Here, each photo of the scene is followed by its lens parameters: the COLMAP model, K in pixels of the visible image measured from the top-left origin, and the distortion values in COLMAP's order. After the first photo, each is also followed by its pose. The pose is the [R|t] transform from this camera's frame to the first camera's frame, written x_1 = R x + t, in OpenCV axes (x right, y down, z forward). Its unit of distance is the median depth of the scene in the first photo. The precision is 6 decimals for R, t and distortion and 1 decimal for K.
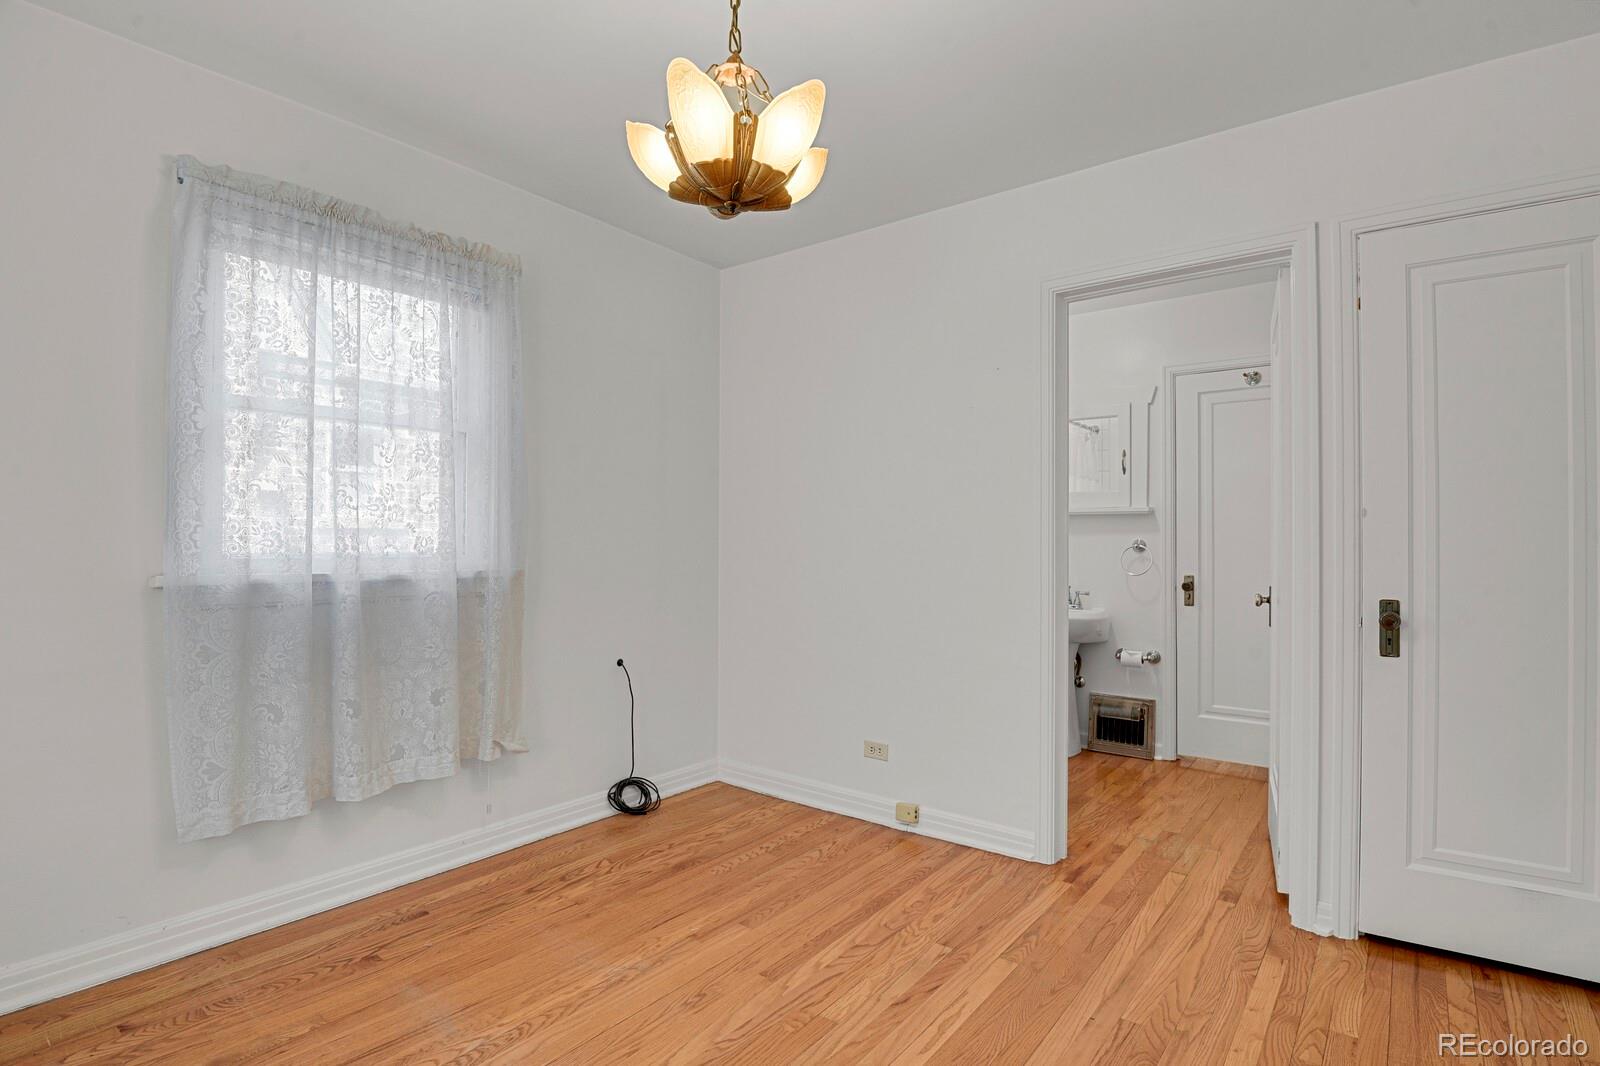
lens RADIAL K [[782.5, 0, 790.3], [0, 782.5, 541.0], [0, 0, 1]] dist [-0.025871, -0.002834]
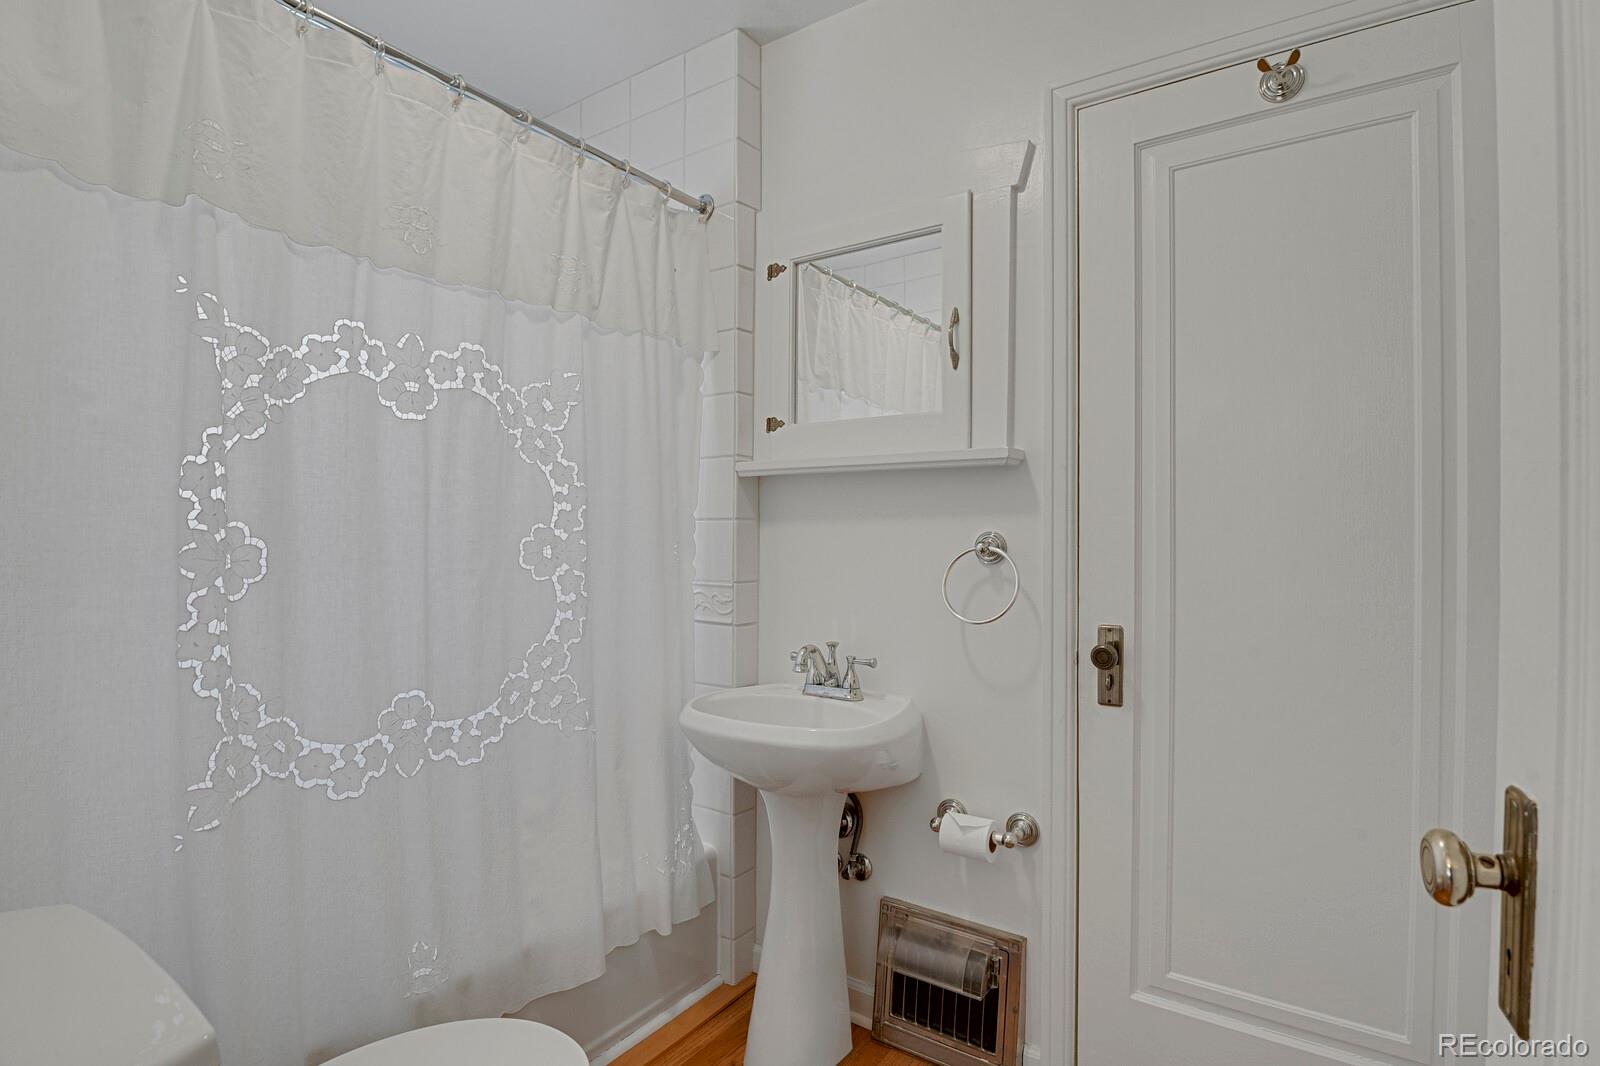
lens RADIAL K [[782.5, 0, 797.5], [0, 782.5, 532.3], [0, 0, 1]] dist [-0.025871, -0.002834]
pose [[0.995847, -0.003144, 0.090988, 0.317208], [0.001817, 0.999891, 0.014664, -0.007867], [-0.091024, -0.014438, 0.995744, 0.617790]]
